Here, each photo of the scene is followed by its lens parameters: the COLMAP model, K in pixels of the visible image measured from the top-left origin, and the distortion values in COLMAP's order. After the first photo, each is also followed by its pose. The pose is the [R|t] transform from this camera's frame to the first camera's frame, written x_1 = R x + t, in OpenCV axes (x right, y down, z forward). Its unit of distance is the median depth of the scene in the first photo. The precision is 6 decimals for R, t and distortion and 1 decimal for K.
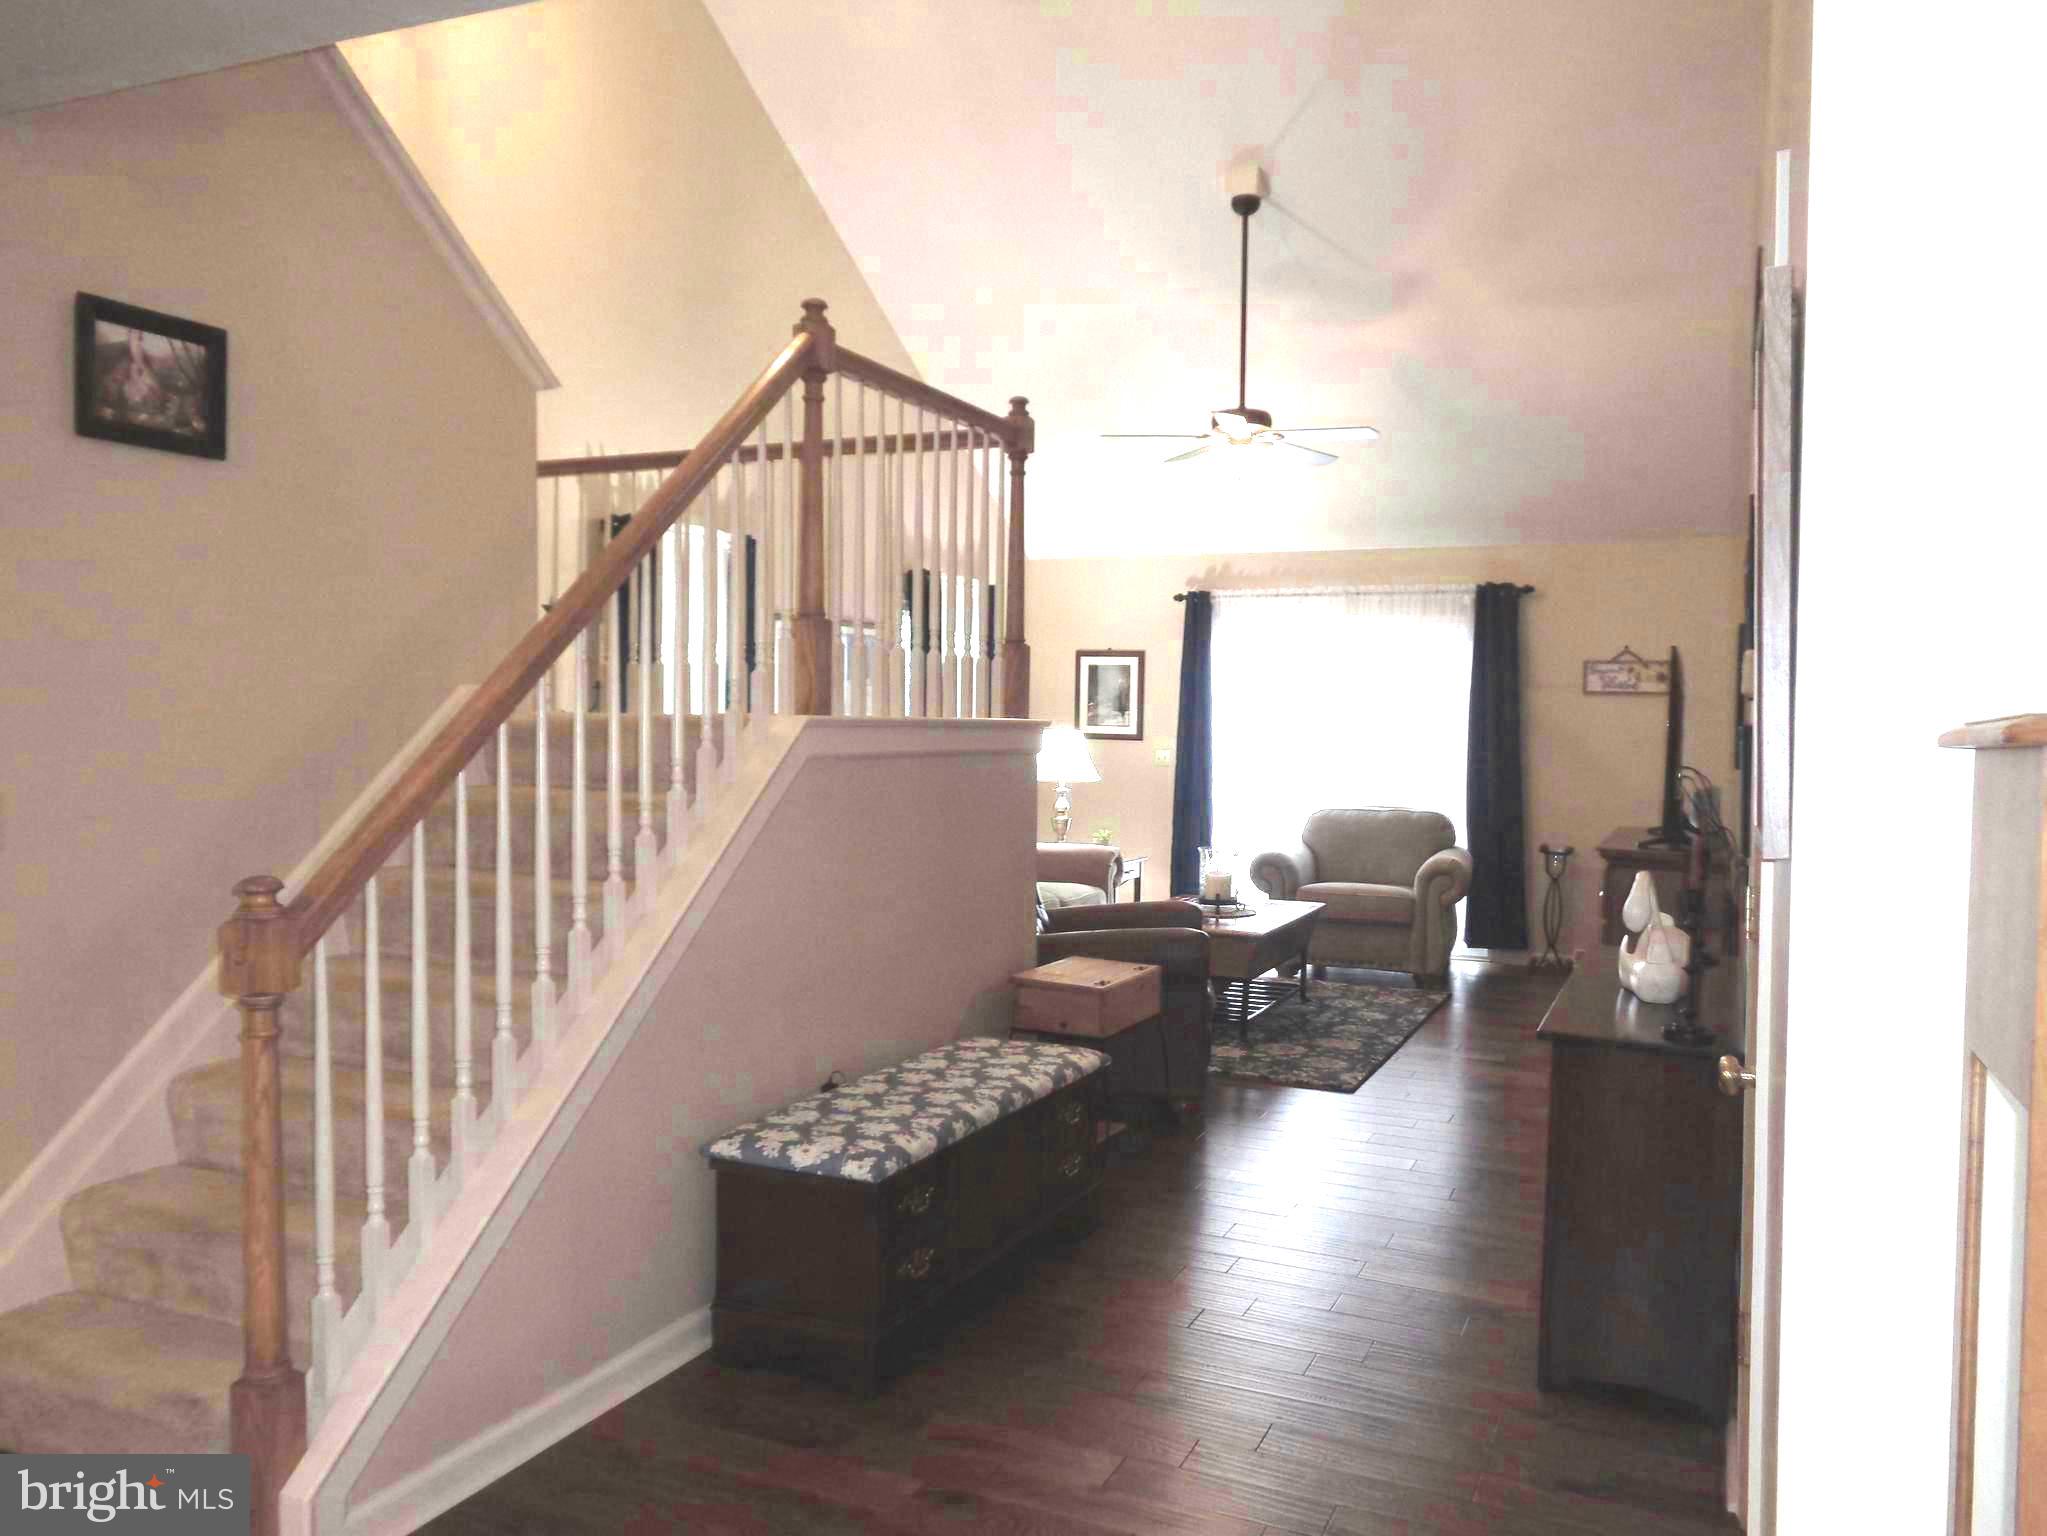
lens RADIAL K [[1534.3, 0, 1023.5], [0, 1534.3, 768.0], [0, 0, 1]] dist [0.007615, 0.004159]
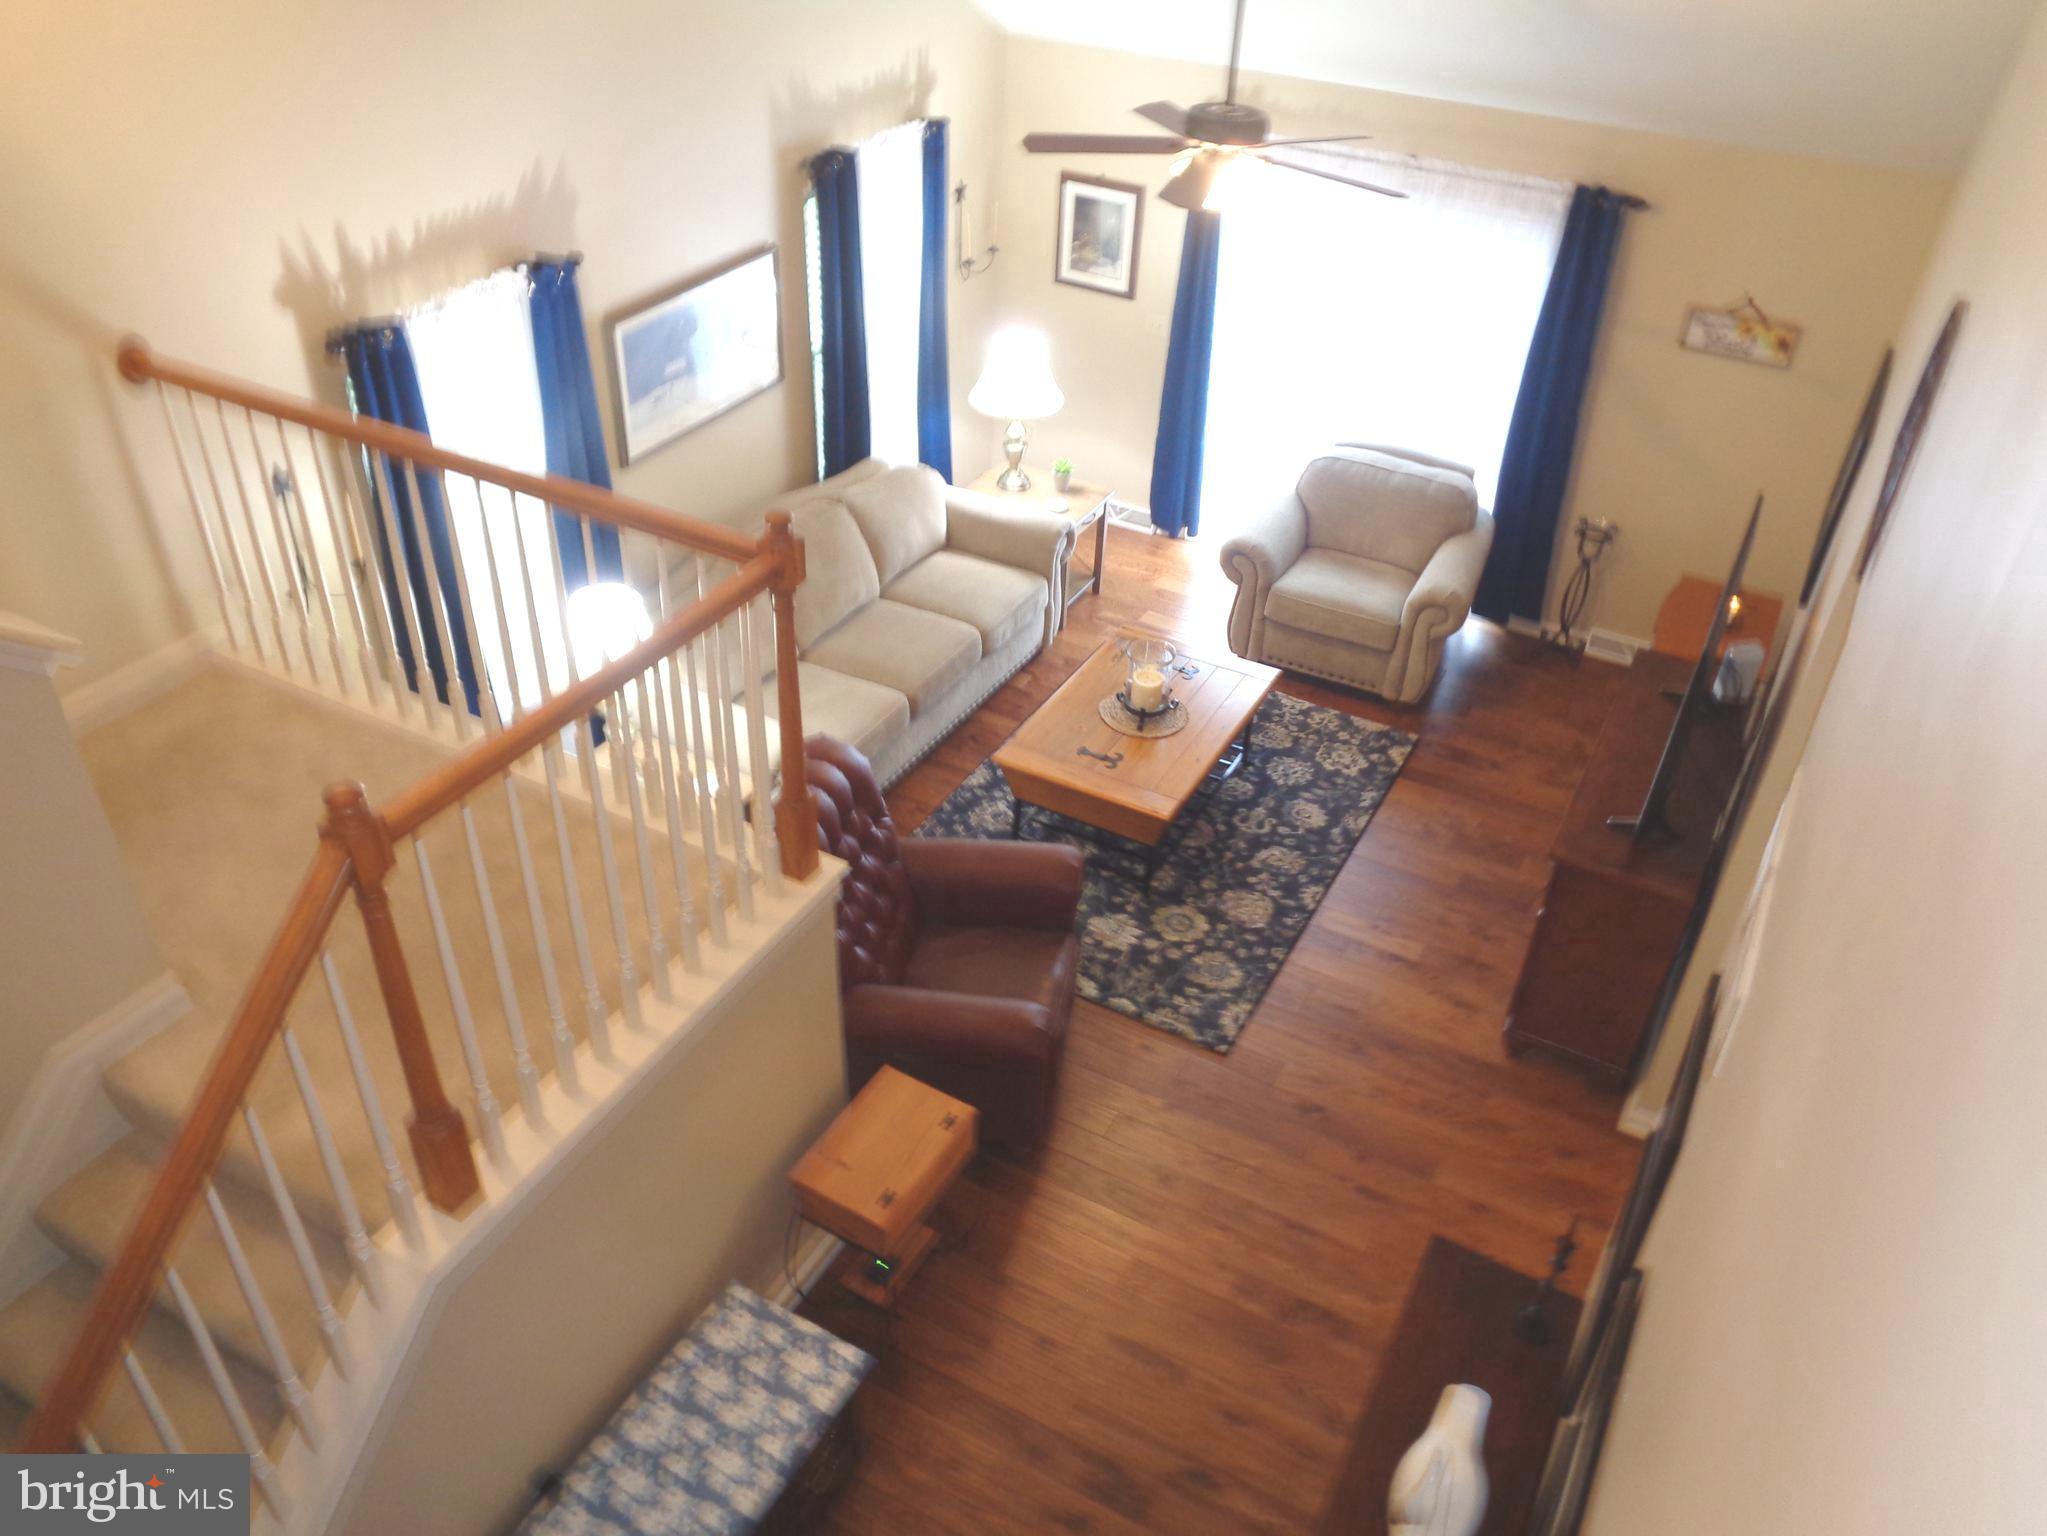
lens RADIAL K [[1534.3, 0, 1023.5], [0, 1534.3, 768.0], [0, 0, 1]] dist [0.007615, 0.004159]
pose [[0.997073, 0.061679, -0.045182, 0.079052], [-0.025844, 0.828050, 0.560059, -0.296879], [0.071957, -0.557252, 0.827220, 0.204558]]
